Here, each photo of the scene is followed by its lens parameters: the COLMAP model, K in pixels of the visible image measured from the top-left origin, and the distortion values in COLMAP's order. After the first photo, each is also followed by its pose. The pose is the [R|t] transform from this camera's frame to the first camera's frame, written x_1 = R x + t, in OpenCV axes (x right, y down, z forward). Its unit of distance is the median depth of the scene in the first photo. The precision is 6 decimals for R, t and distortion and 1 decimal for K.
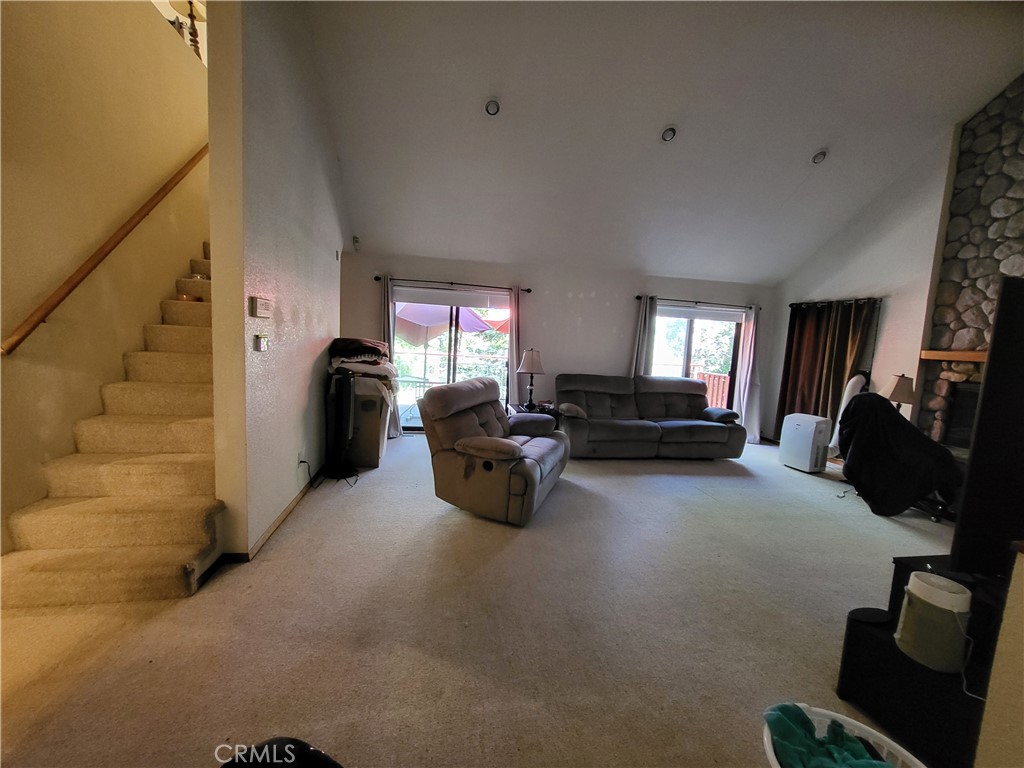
lens RADIAL K [[407.1, 0, 512.0], [0, 407.1, 383.3], [0, 0, 1]] dist [-0.001838, -0.000730]
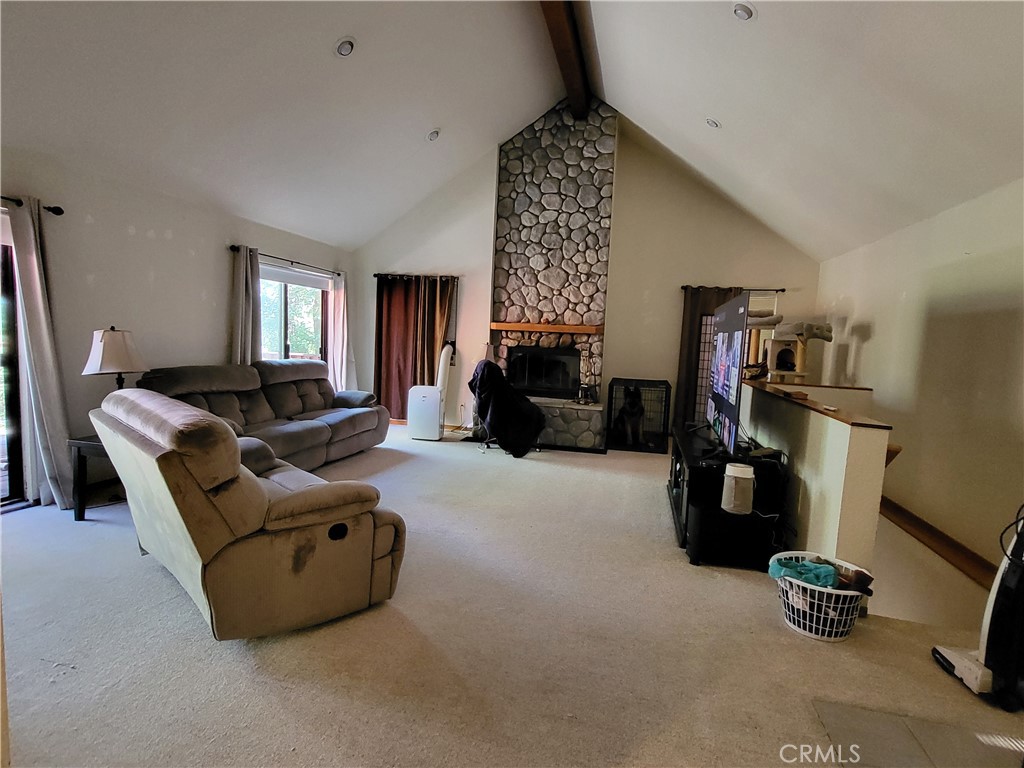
lens RADIAL K [[503.6, 0, 511.5], [0, 503.6, 383.7], [0, 0, 1]] dist [-0.002492, -0.000446]
pose [[0.422828, -0.120997, 0.898096, -0.389277], [0.075873, 0.992293, 0.097966, -0.043464], [-0.903028, 0.026718, 0.428750, 0.299604]]
